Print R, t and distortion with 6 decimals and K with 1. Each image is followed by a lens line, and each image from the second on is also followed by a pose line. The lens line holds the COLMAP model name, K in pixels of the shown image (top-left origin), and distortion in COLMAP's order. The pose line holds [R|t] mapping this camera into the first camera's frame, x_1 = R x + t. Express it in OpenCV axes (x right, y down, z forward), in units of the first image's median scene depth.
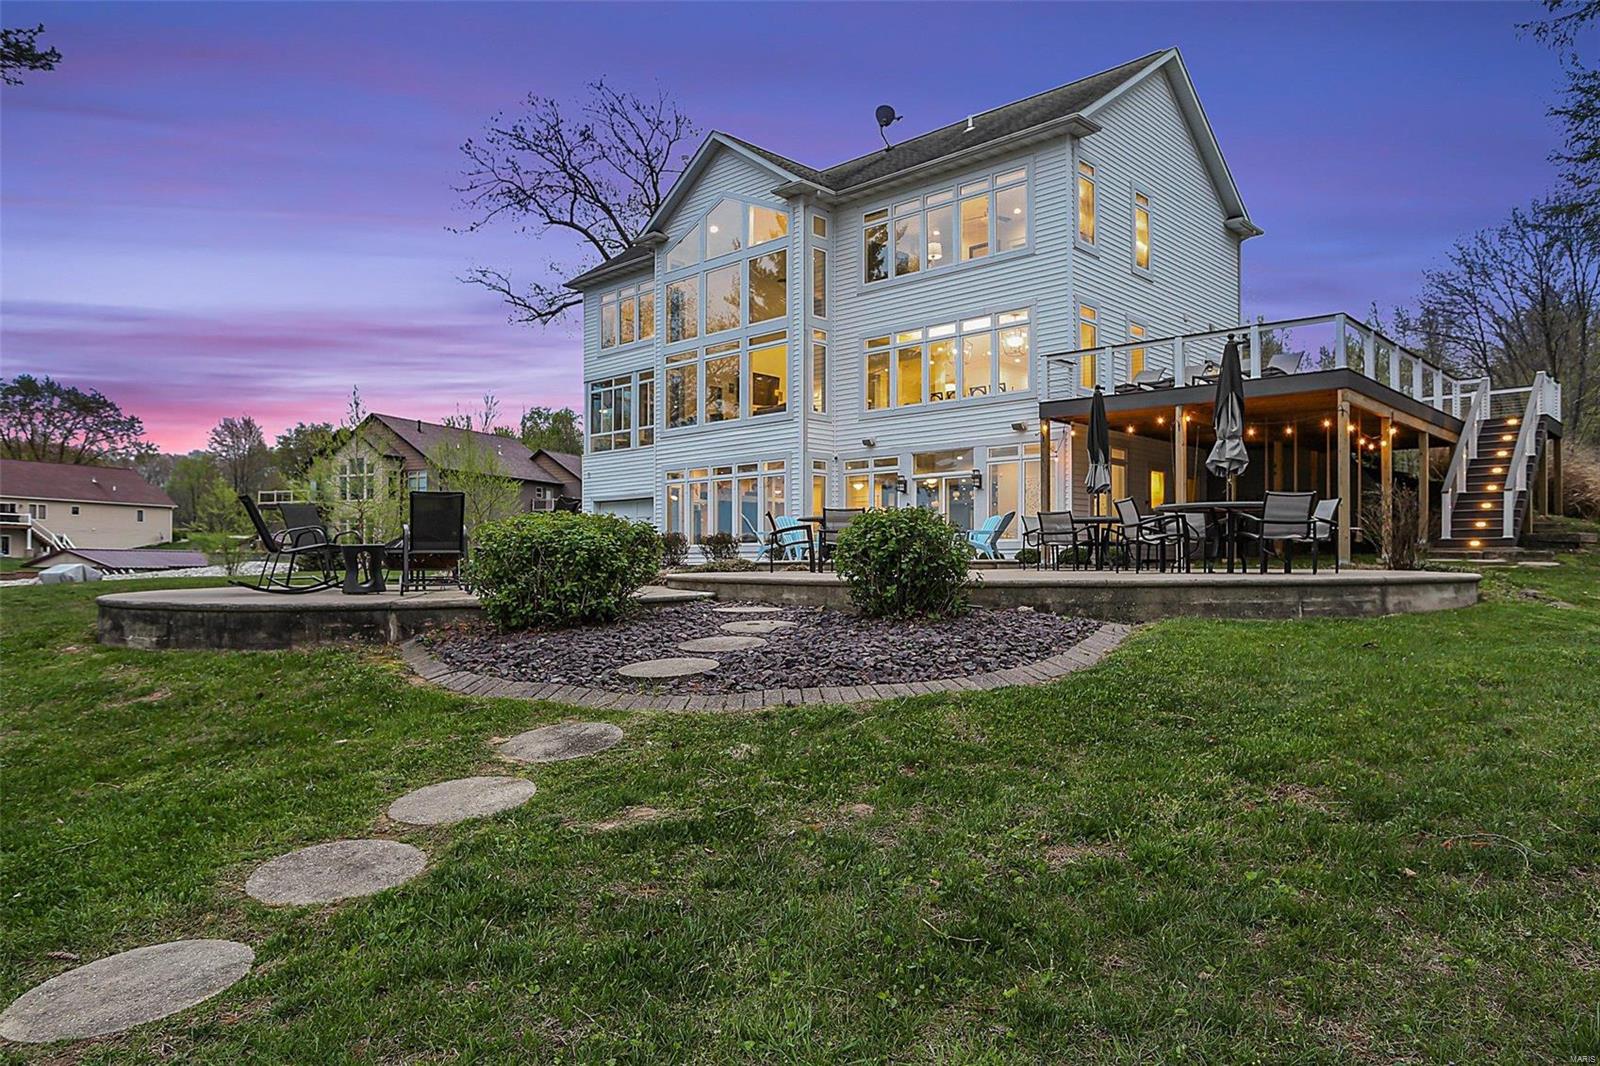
lens RADIAL K [[1008.6, 0, 801.5], [0, 1008.6, 559.8], [0, 0, 1]] dist [0.001072, -0.000005]
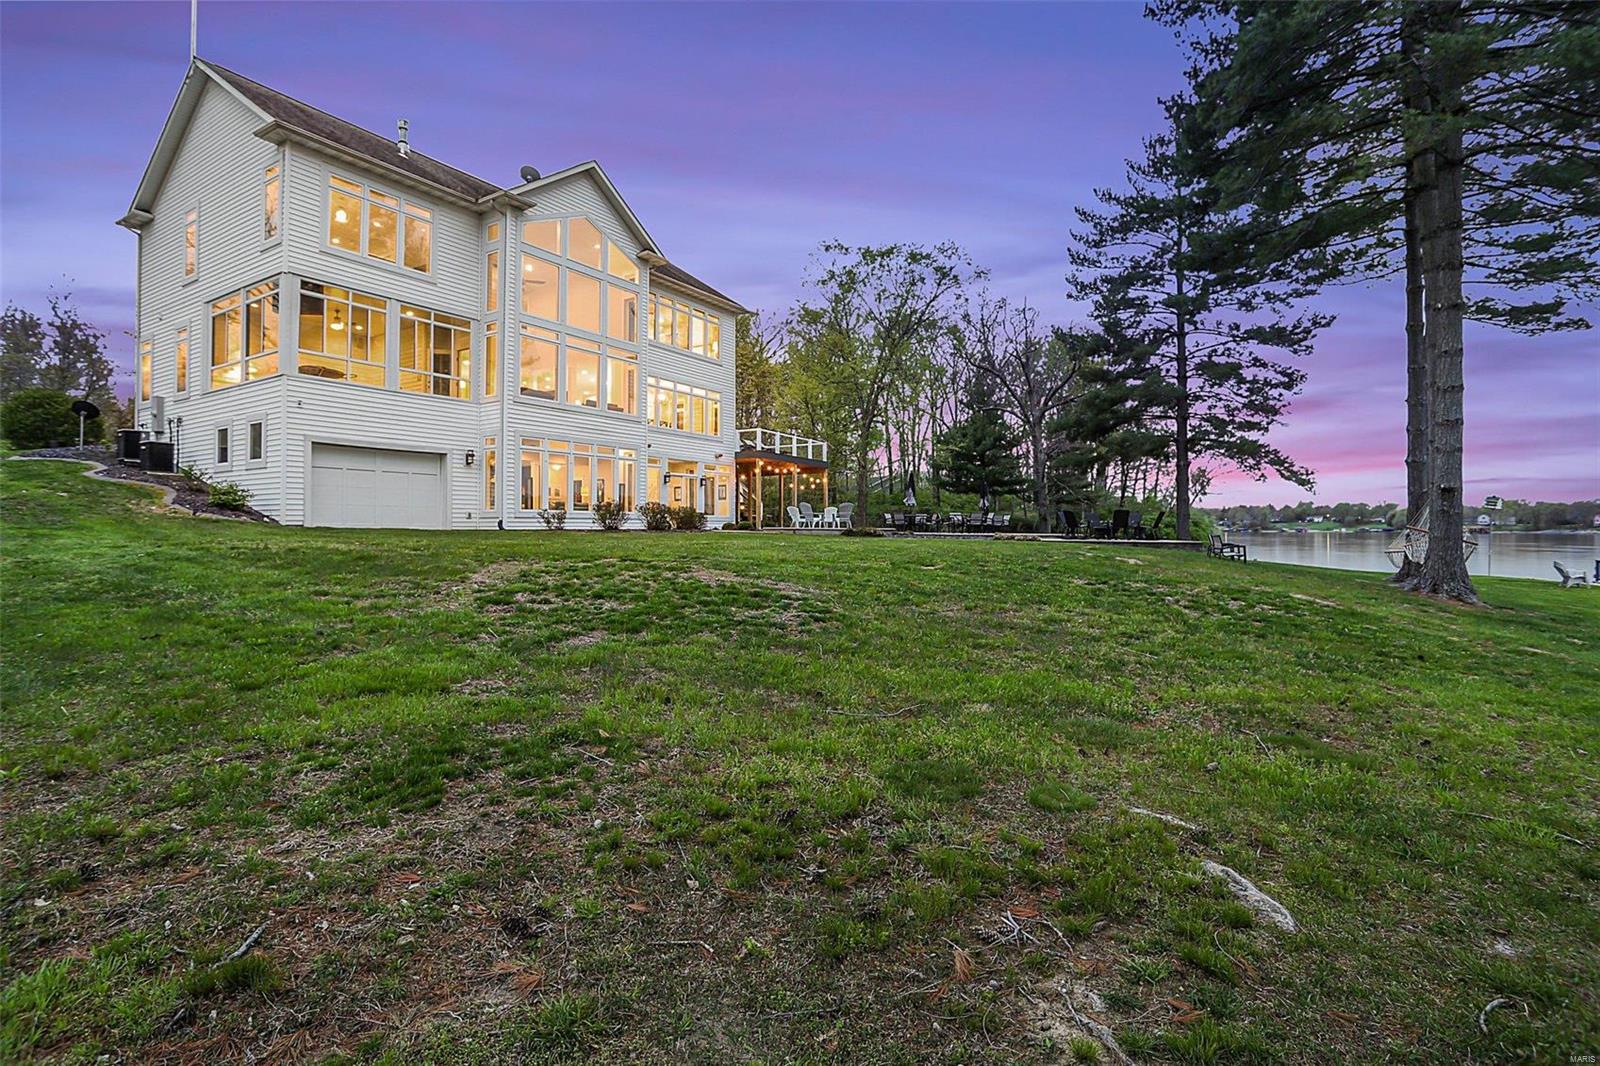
lens RADIAL K [[776.6, 0, 793.2], [0, 776.6, 526.4], [0, 0, 1]] dist [-0.076554, 0.031972]
pose [[-0.207246, -0.001296, 0.978288, -1.054690], [-0.006720, 0.999977, -0.000099, 0.001484], [-0.978266, -0.006594, -0.207250, 0.992301]]
